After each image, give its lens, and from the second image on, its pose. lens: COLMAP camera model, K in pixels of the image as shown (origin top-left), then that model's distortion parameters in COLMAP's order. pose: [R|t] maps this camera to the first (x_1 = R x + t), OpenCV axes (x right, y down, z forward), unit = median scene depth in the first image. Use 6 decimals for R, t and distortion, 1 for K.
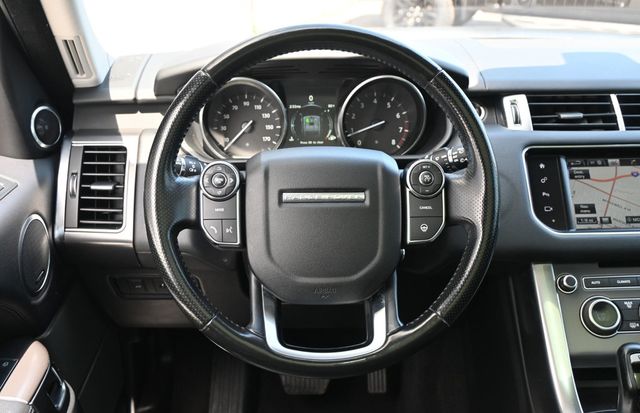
lens RADIAL K [[703.7, 0, 317.9], [0, 703.7, 205.4], [0, 0, 1]] dist [0.044725, 0.000000]
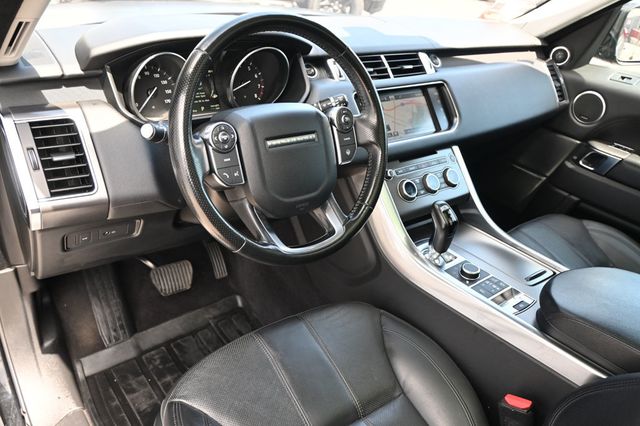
lens RADIAL K [[509.8, 0, 323.0], [0, 509.8, 210.8], [0, 0, 1]] dist [0.016254, 0.000901]
pose [[0.825485, -0.199242, 0.528088, -0.387738], [0.118188, 0.975899, 0.183449, -0.041040], [-0.551911, -0.089021, 0.829138, 0.084537]]
